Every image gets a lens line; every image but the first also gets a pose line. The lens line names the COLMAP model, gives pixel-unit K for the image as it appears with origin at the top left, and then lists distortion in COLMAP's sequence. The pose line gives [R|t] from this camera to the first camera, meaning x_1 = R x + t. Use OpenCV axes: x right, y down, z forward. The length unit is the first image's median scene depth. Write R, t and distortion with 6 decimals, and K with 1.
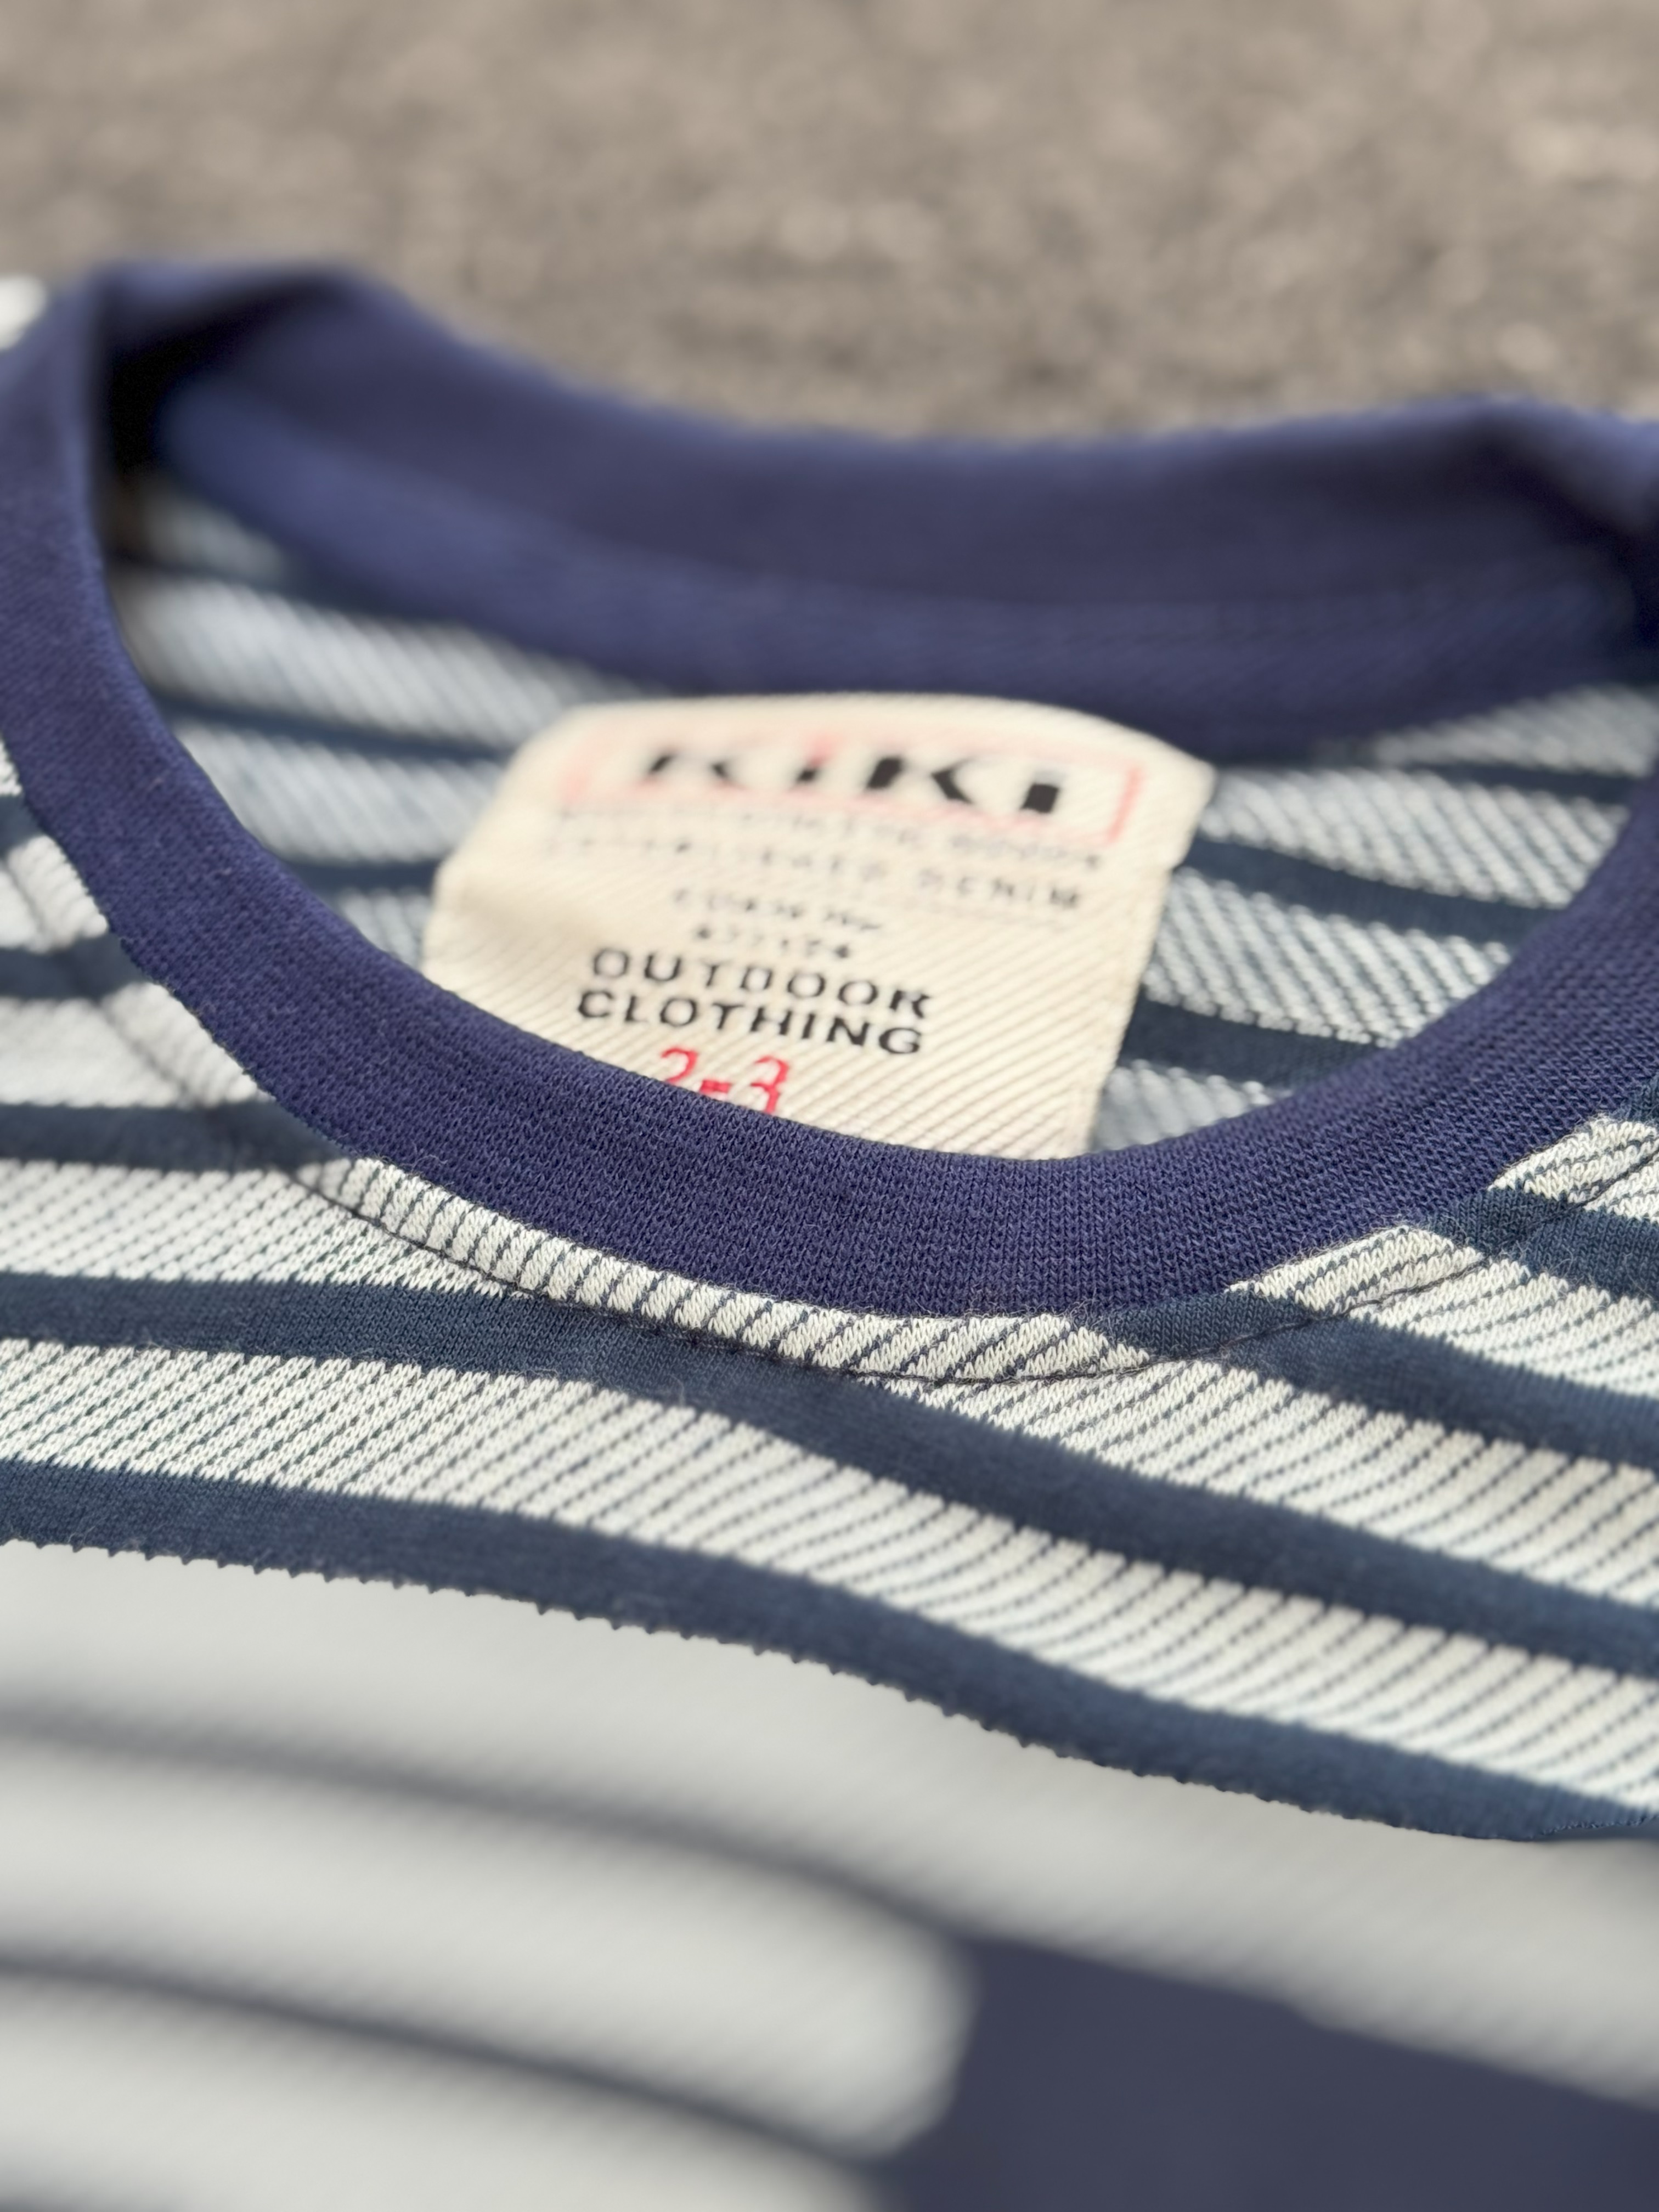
lens RADIAL K [[3796.7, 0, 829.5], [0, 3796.7, 1106.0], [0, 0, 1]] dist [0.191660, -0.067524]
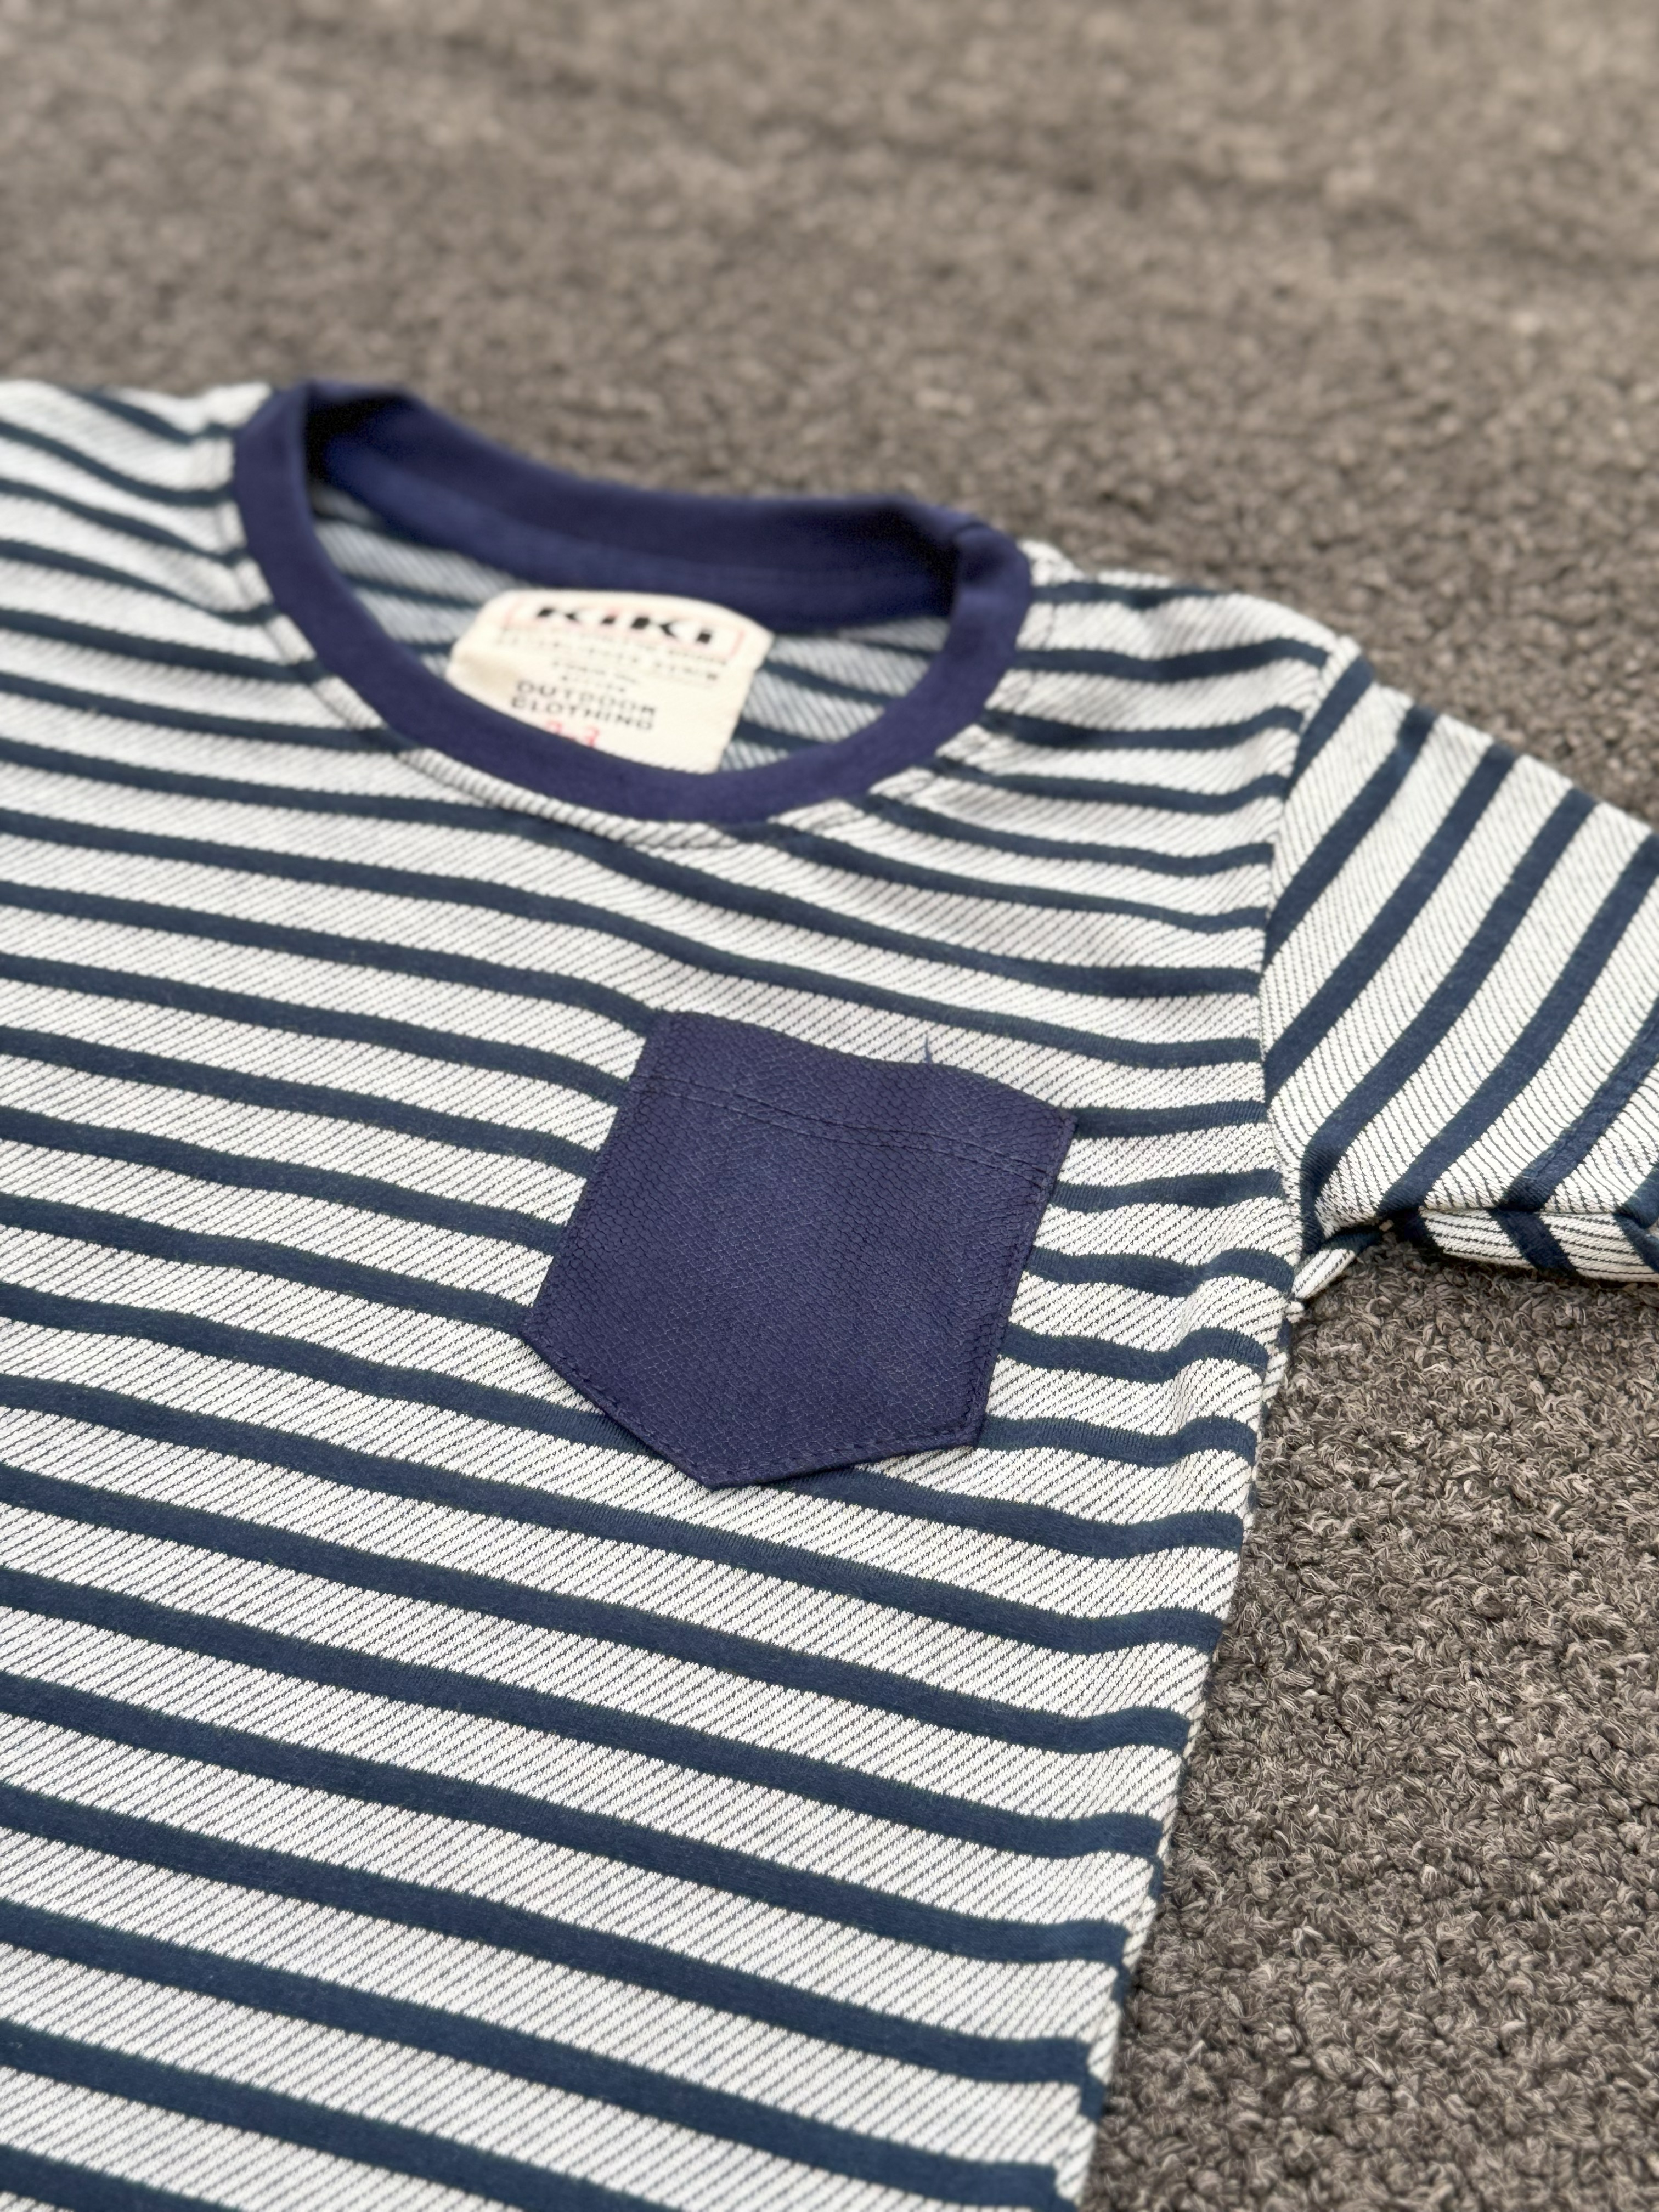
lens RADIAL K [[3151.9, 0, 829.5], [0, 3151.9, 1106.0], [0, 0, 1]] dist [0.221827, -0.615168]
pose [[0.987785, 0.070925, 0.138743, -0.129287], [-0.069769, 0.997476, -0.013184, 0.246604], [-0.139328, 0.003343, 0.990241, -1.058137]]
